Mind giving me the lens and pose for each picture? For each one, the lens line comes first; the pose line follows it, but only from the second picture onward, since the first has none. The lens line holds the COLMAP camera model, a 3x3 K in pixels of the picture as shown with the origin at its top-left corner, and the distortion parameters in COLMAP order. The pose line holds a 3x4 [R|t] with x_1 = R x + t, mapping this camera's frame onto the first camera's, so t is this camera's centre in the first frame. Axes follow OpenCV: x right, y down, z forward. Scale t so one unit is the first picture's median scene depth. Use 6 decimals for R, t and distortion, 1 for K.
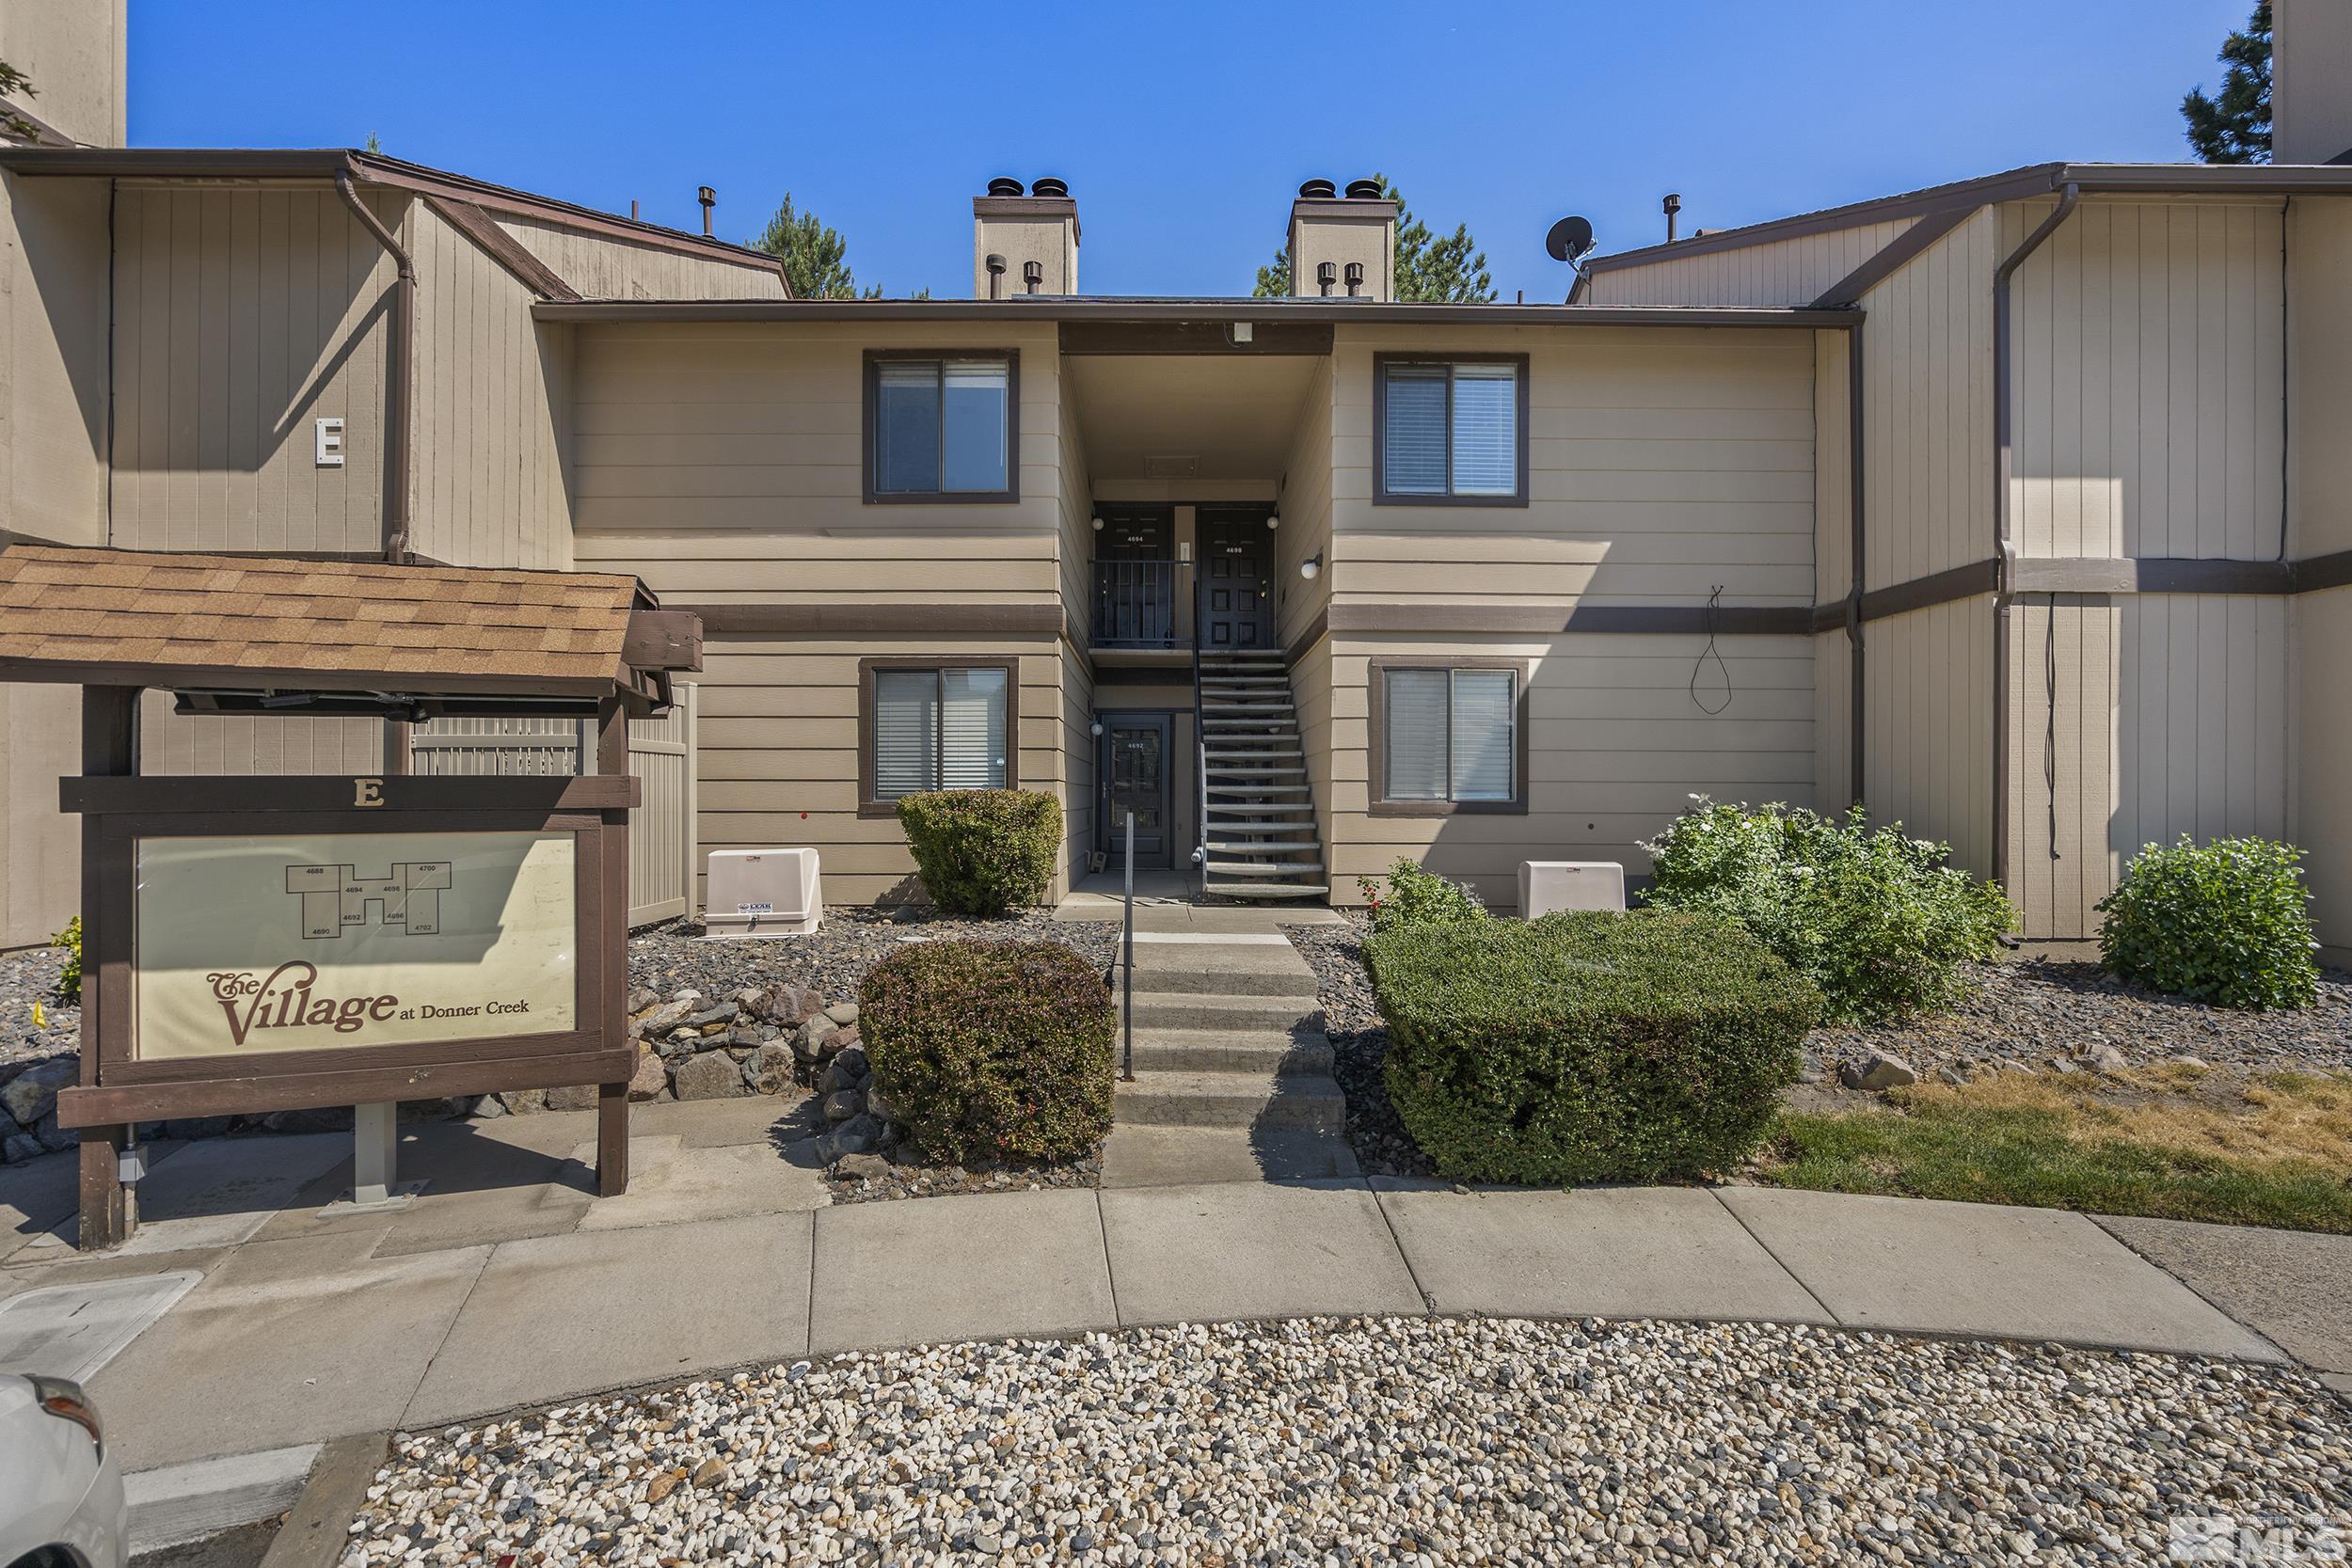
lens RADIAL K [[1072.0, 0, 1187.1], [0, 1072.0, 782.2], [0, 0, 1]] dist [-0.001558, -0.000017]
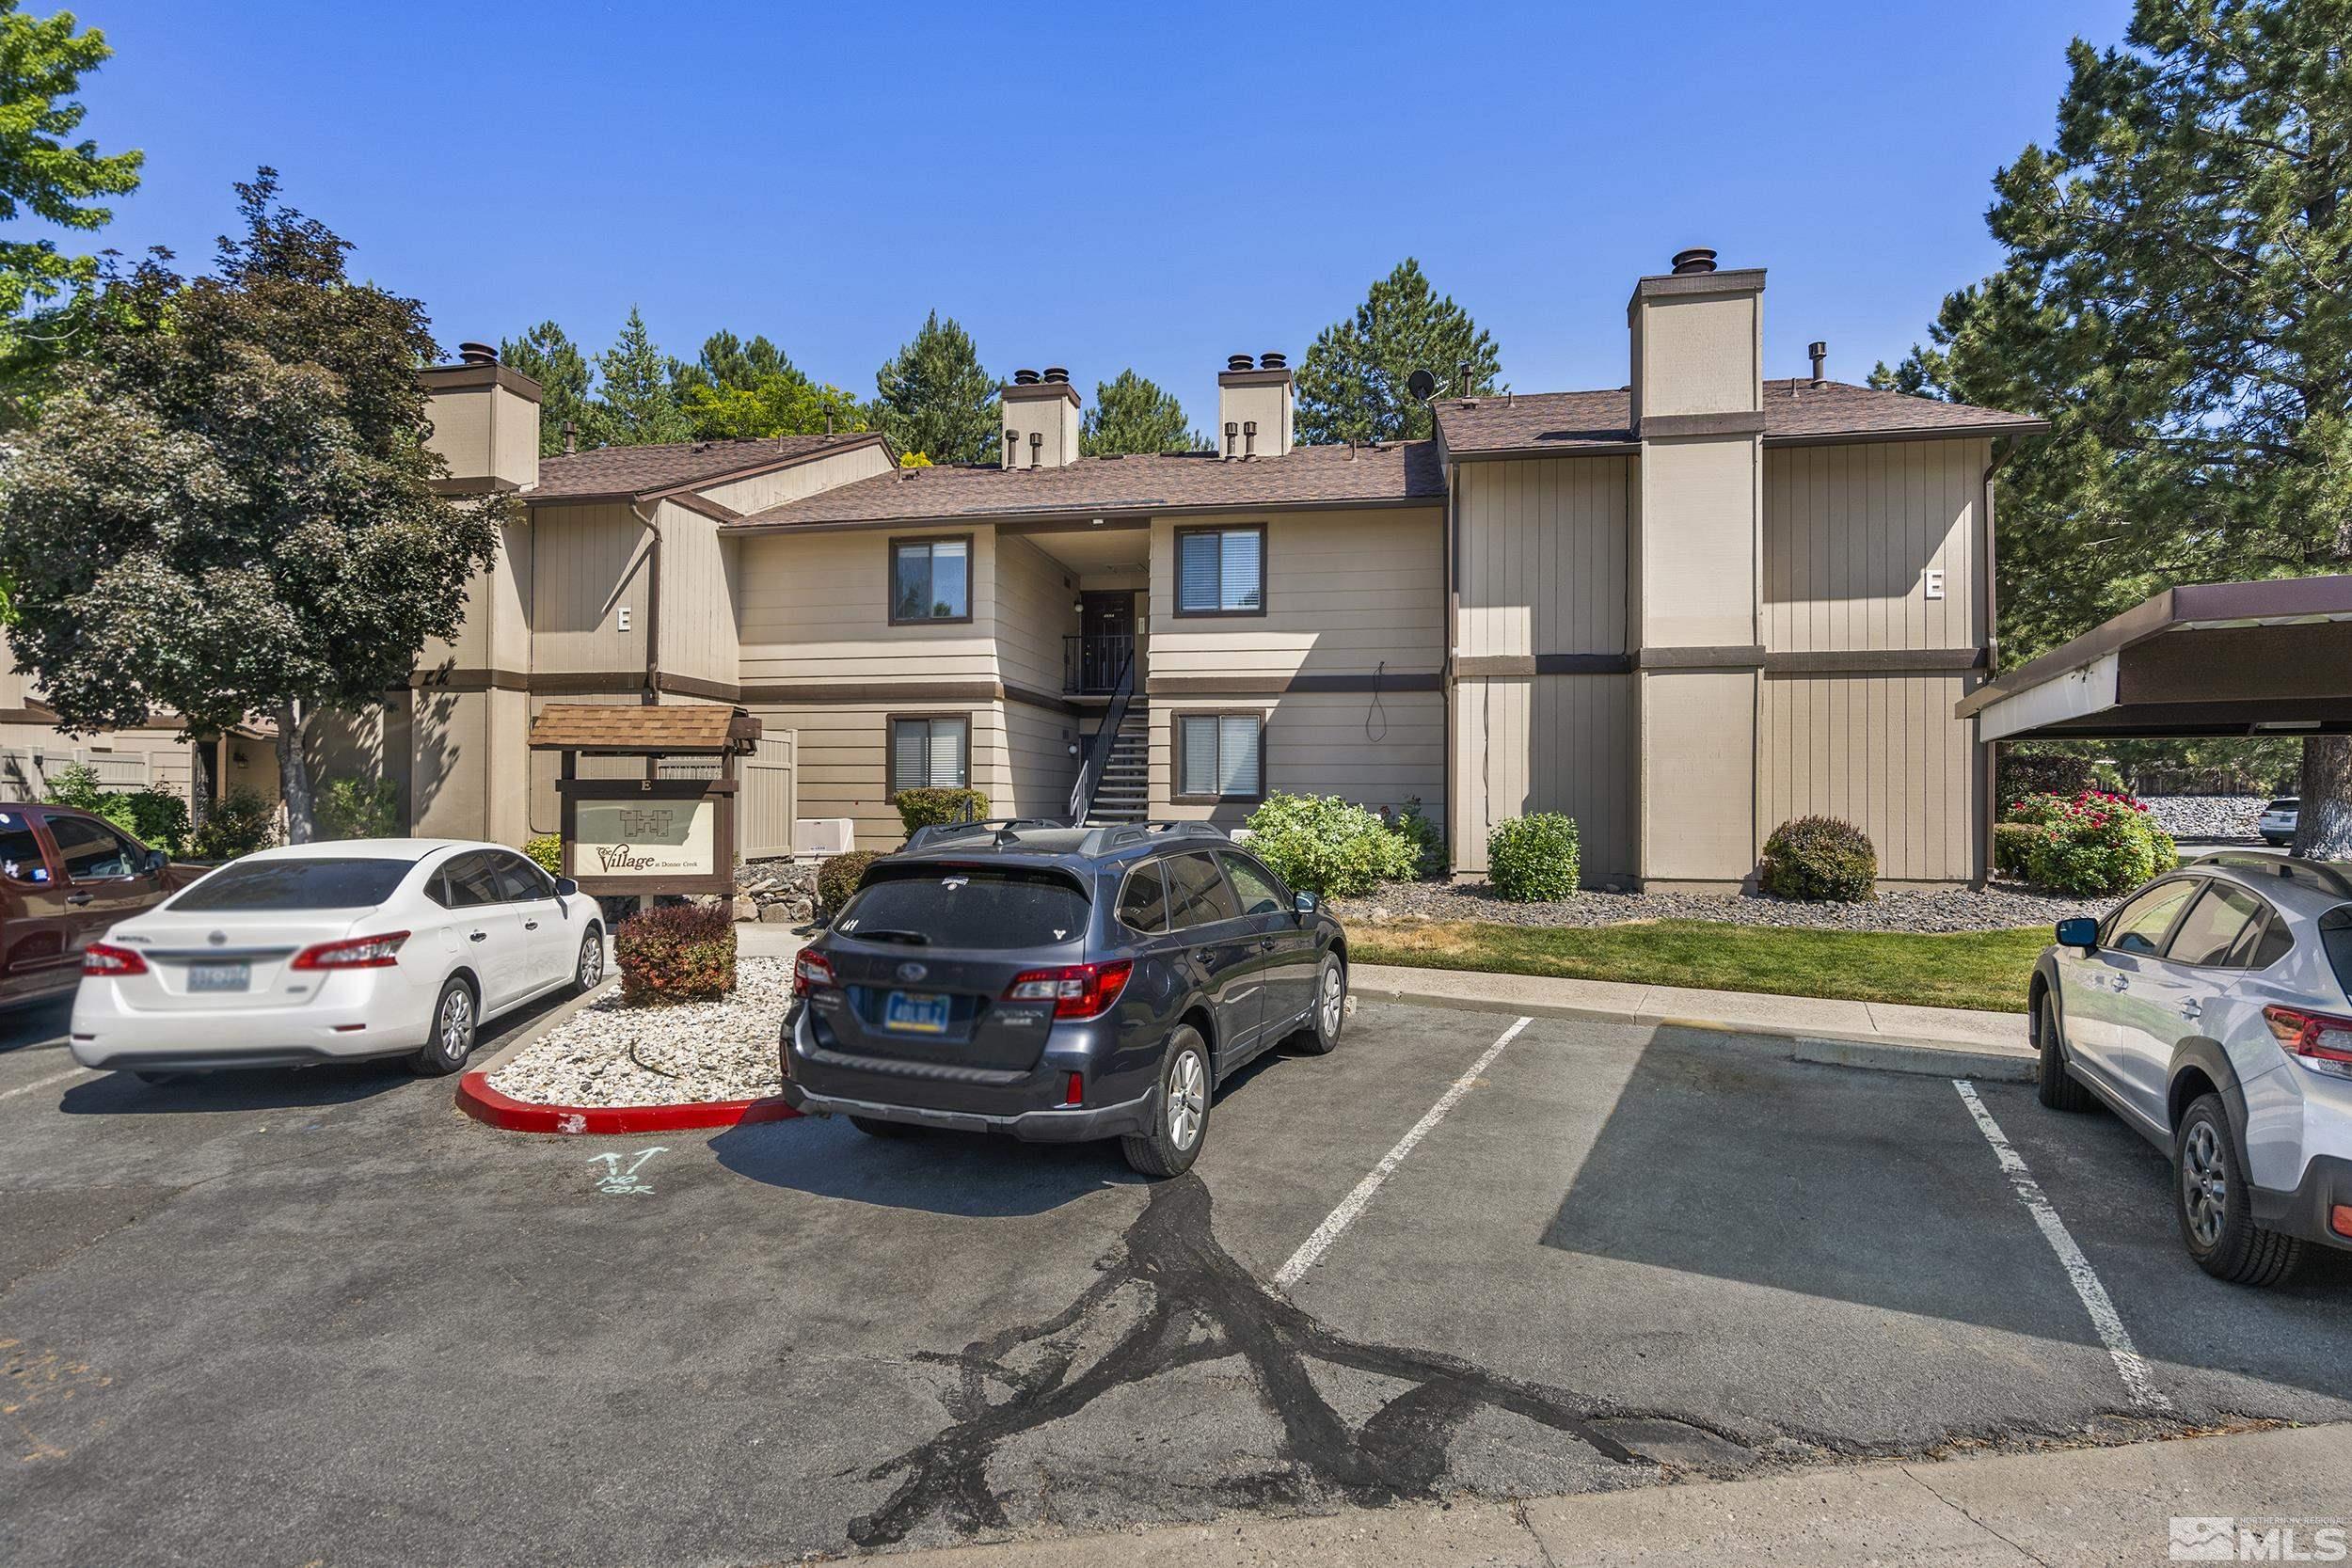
lens RADIAL K [[1129.8, 0, 1170.3], [0, 1129.8, 774.6], [0, 0, 1]] dist [-0.000455, 0.001172]
pose [[0.980271, -0.002552, -0.197643, 0.522735], [-0.000240, 0.999901, -0.014101, 0.010328], [0.197659, 0.013870, 0.980173, -0.729911]]
